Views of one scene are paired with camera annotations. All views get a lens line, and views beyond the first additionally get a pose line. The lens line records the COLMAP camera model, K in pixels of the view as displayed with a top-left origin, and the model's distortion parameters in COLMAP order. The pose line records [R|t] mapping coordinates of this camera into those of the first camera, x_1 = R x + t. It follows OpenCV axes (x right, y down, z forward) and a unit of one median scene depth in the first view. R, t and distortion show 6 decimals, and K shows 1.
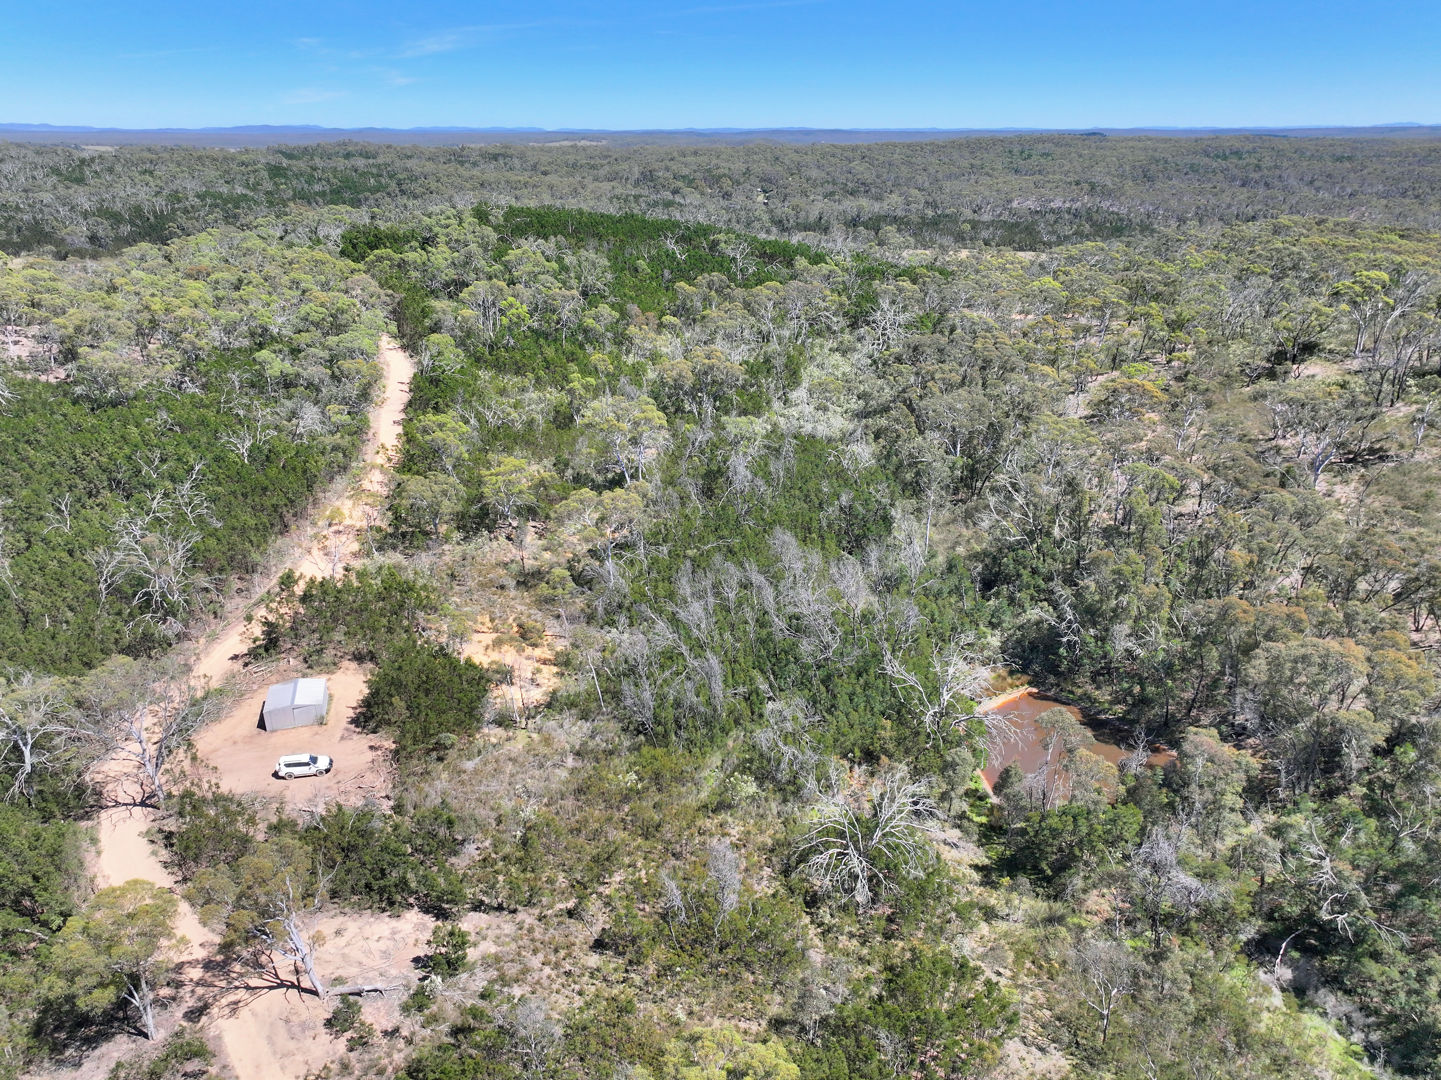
lens RADIAL K [[1006.7, 0, 721.4], [0, 1006.7, 540.5], [0, 0, 1]] dist [0.030450, 0.000990]
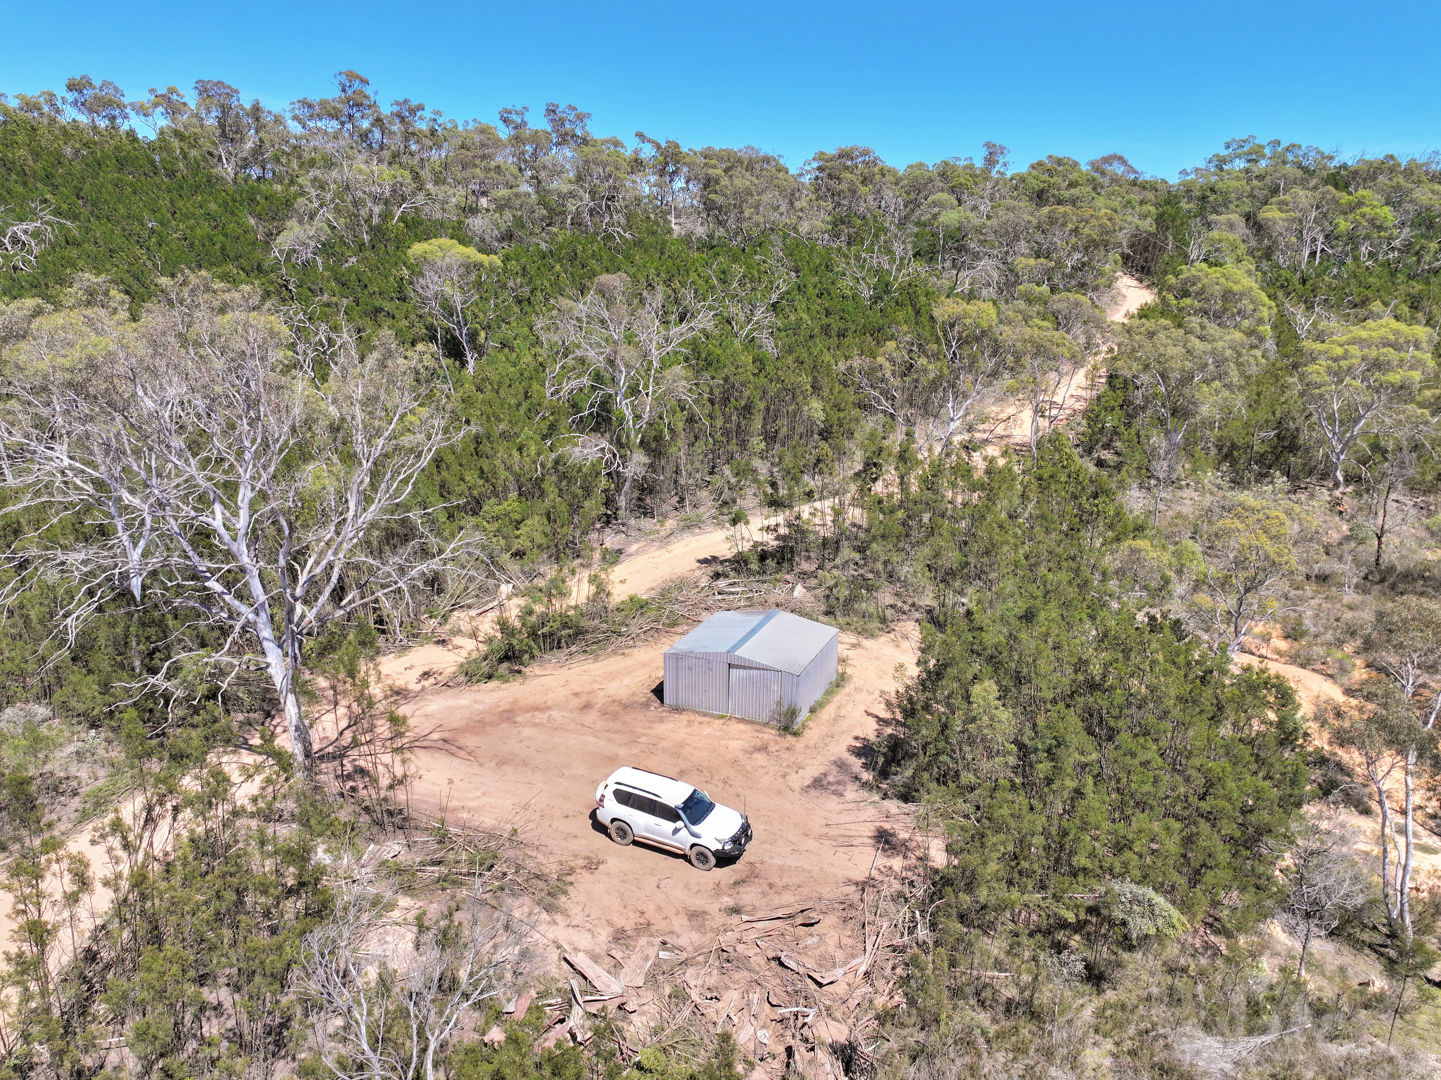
lens RADIAL K [[1006.7, 0, 721.7], [0, 1006.7, 539.0], [0, 0, 1]] dist [0.030450, 0.000990]
pose [[0.776312, 0.168652, -0.607368, -0.208410], [-0.243385, 0.969020, -0.042009, 0.138994], [0.581466, 0.180436, 0.793309, 0.703031]]
